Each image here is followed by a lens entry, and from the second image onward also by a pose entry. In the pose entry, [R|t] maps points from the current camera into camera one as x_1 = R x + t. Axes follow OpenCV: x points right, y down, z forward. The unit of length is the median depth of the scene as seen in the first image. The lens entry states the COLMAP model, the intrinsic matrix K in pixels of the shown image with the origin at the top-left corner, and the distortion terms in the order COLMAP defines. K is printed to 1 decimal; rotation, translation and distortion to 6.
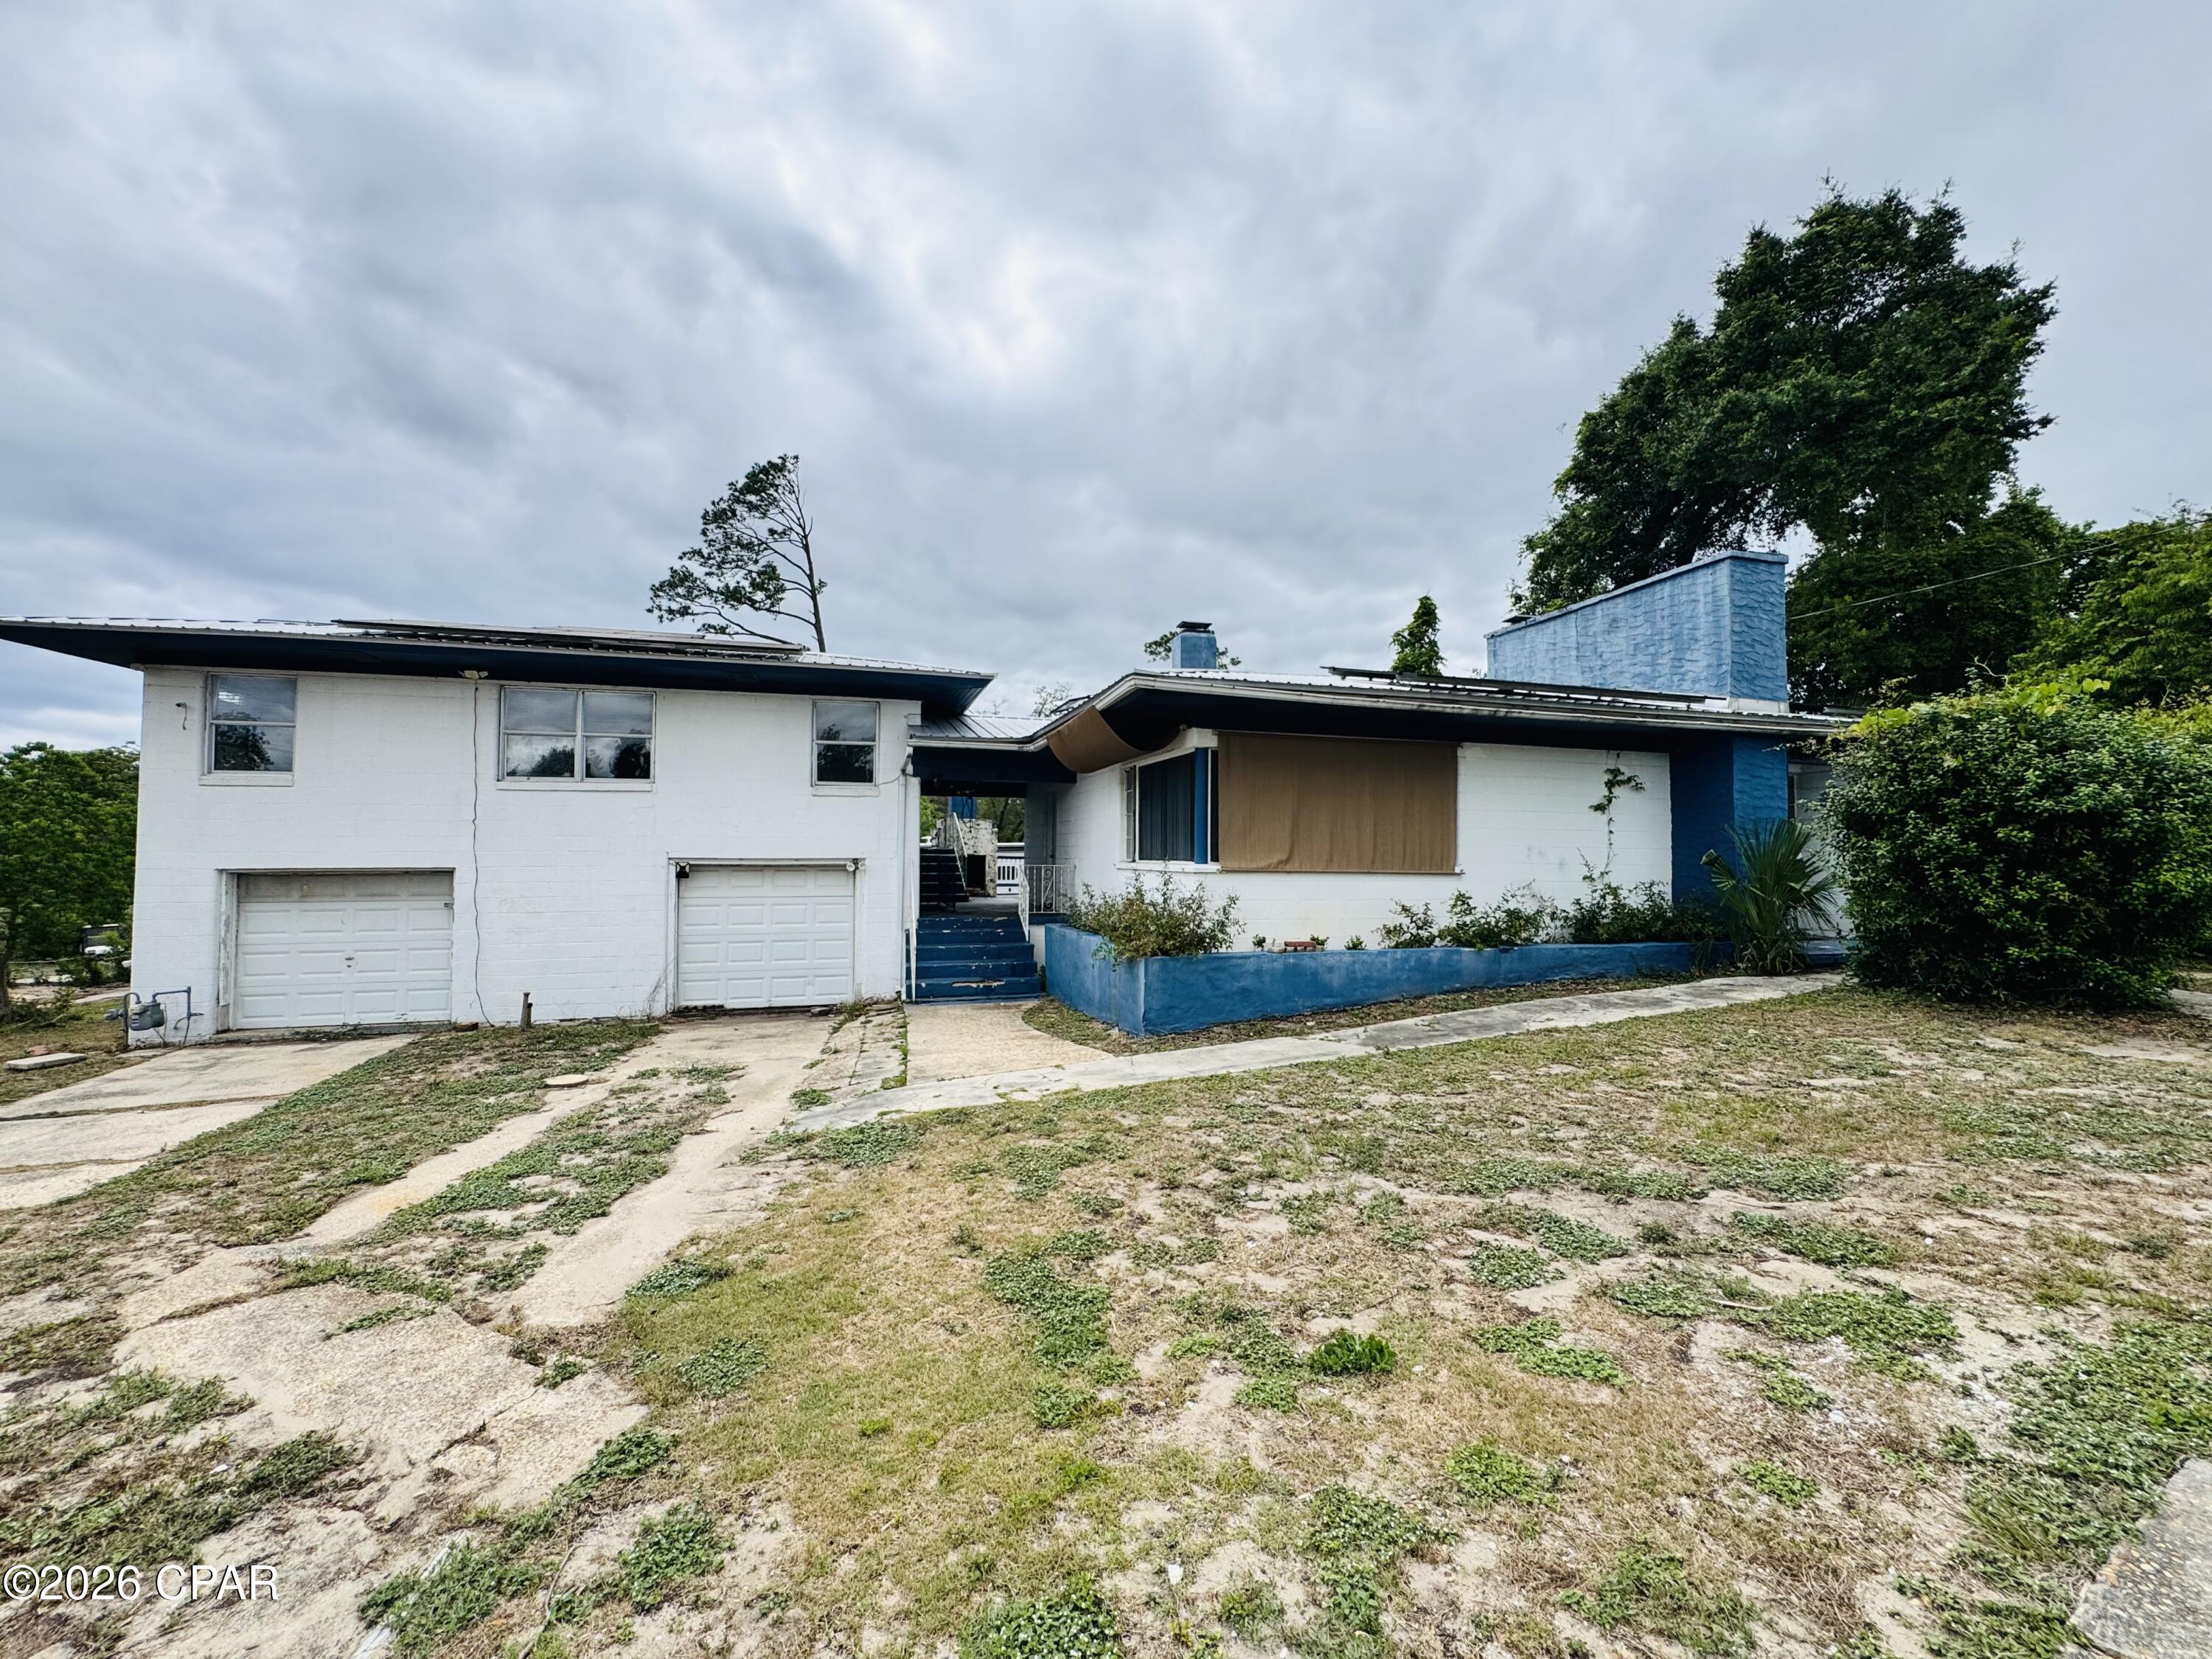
lens RADIAL K [[888.0, 0, 1106.0], [0, 888.0, 829.5], [0, 0, 1]] dist [0.023147, 0.000023]
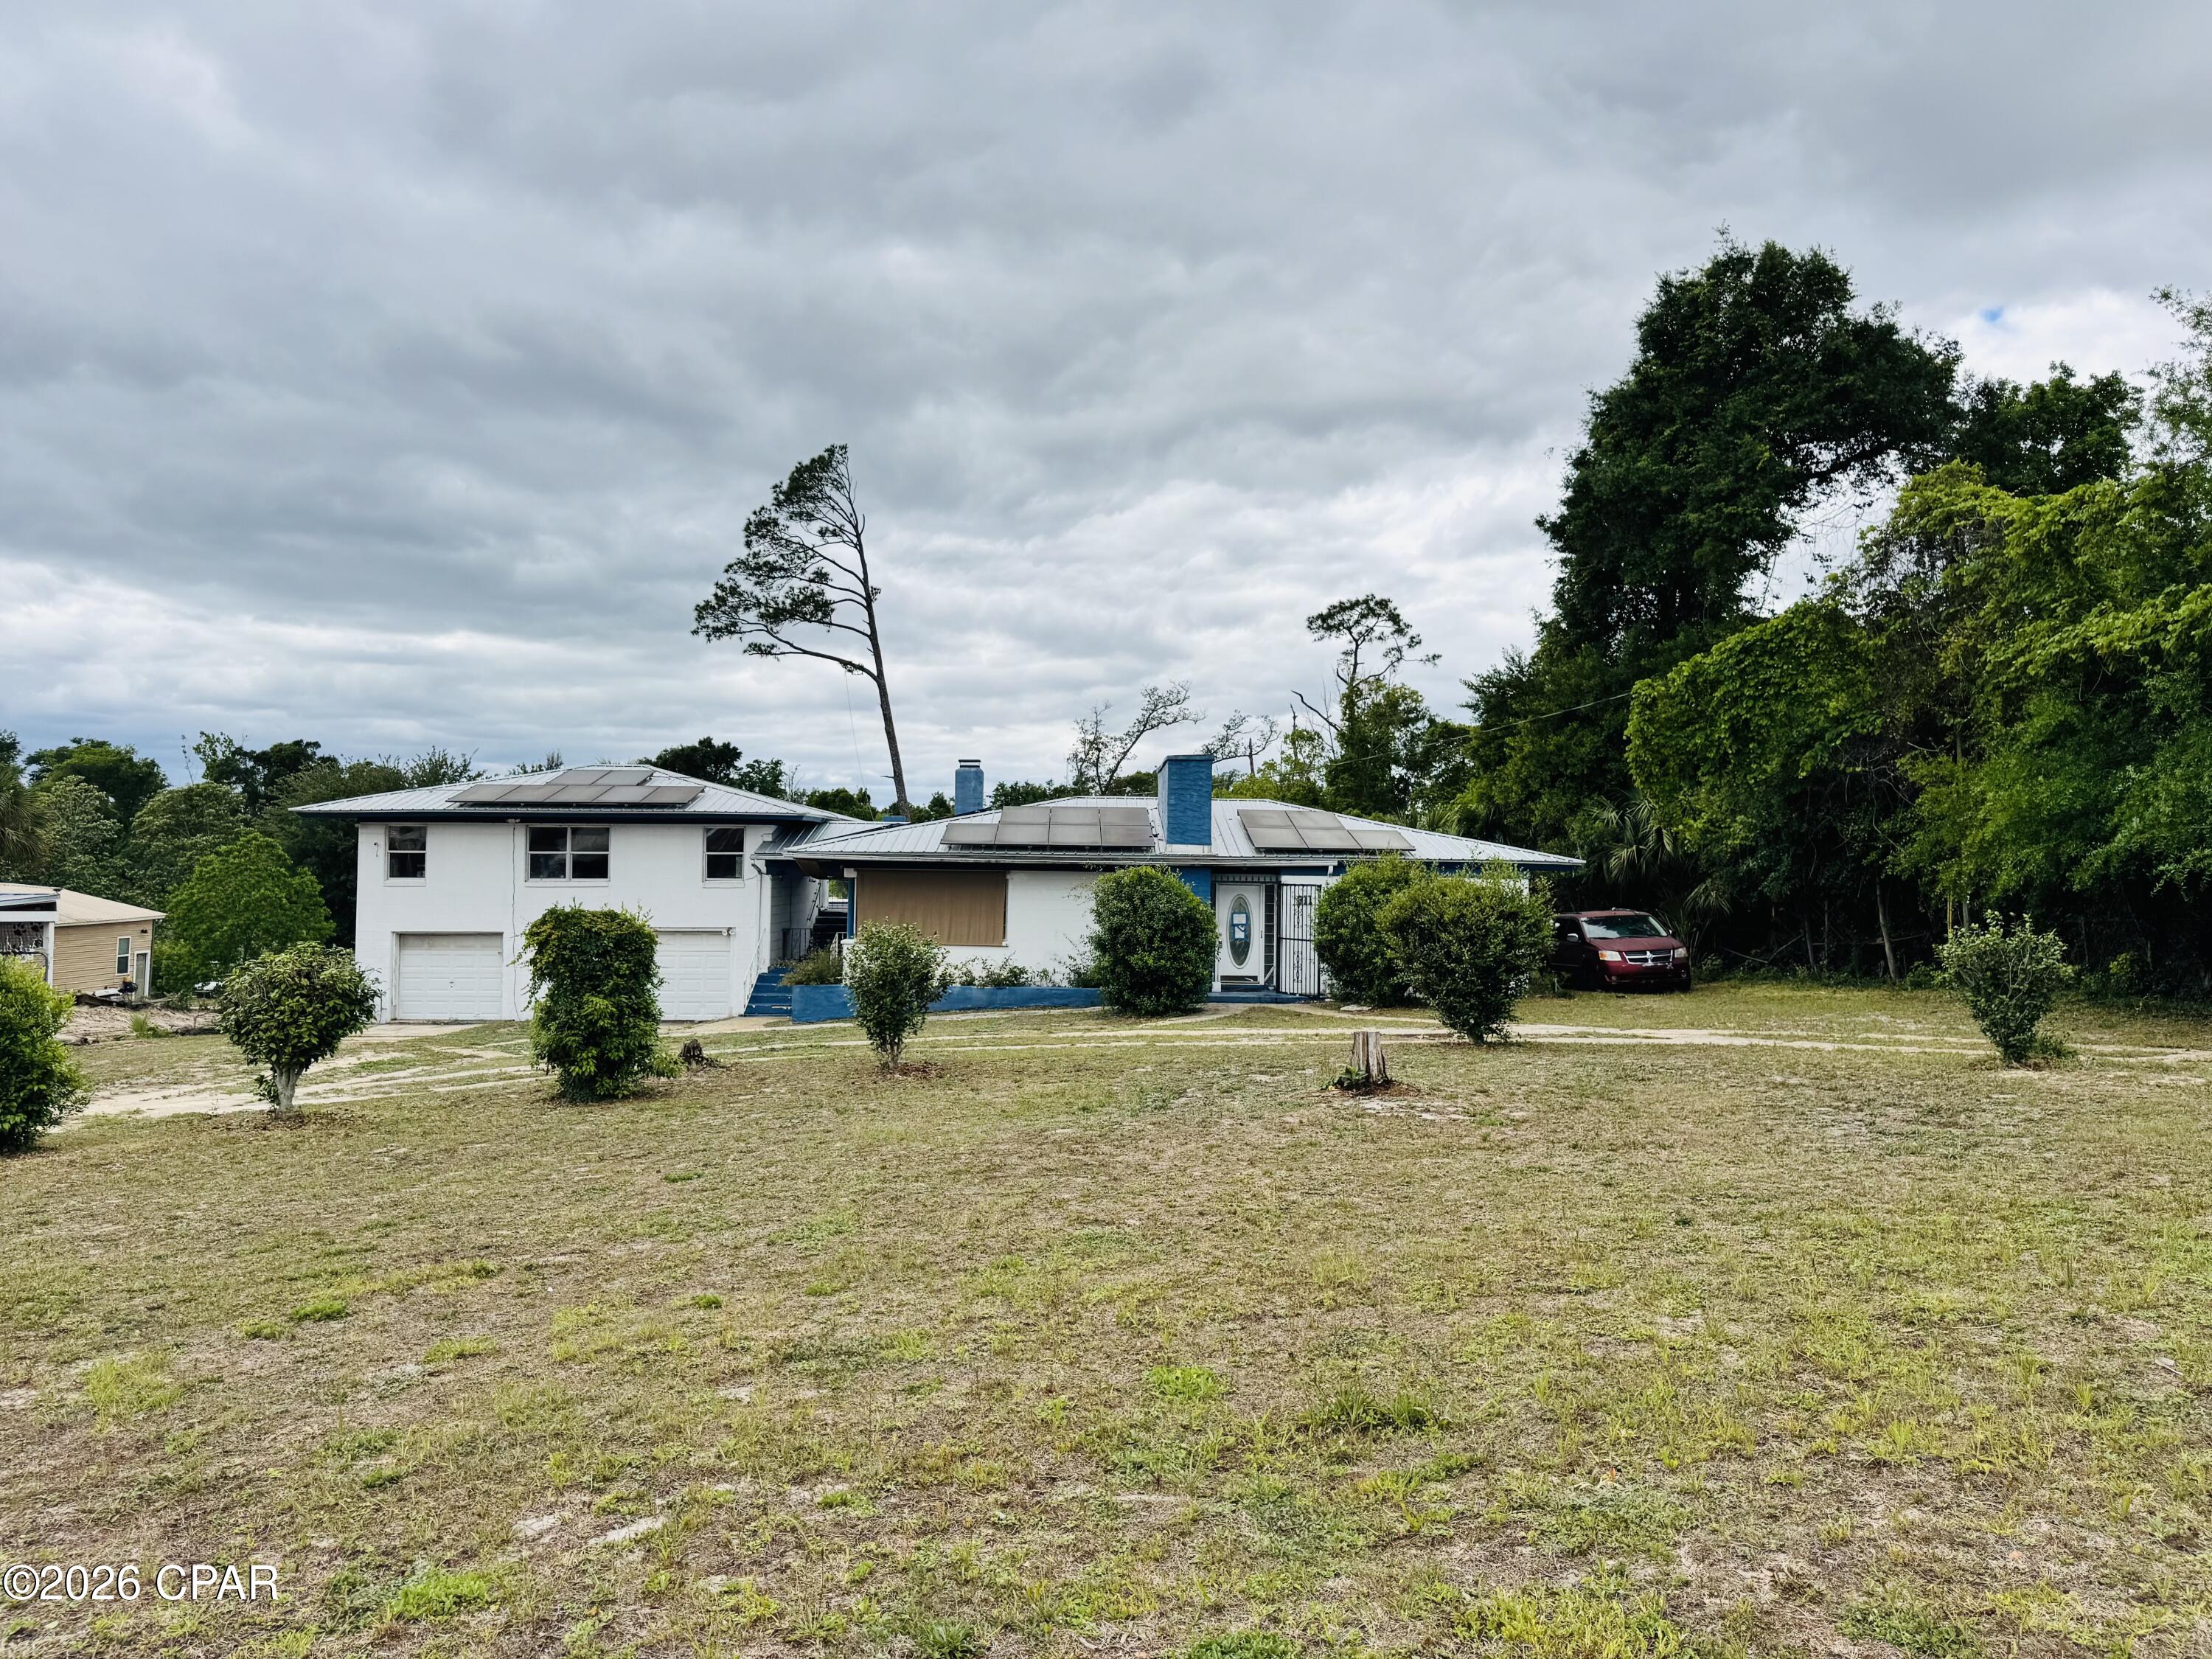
lens RADIAL K [[1534.0, 0, 1109.0], [0, 1534.0, 871.2], [0, 0, 1]] dist [0.291995, 0.000023]
pose [[0.962836, 0.013551, -0.269745, 0.352642], [-0.005253, 0.999491, 0.031461, -0.049423], [0.270034, -0.028875, 0.962418, -0.472985]]
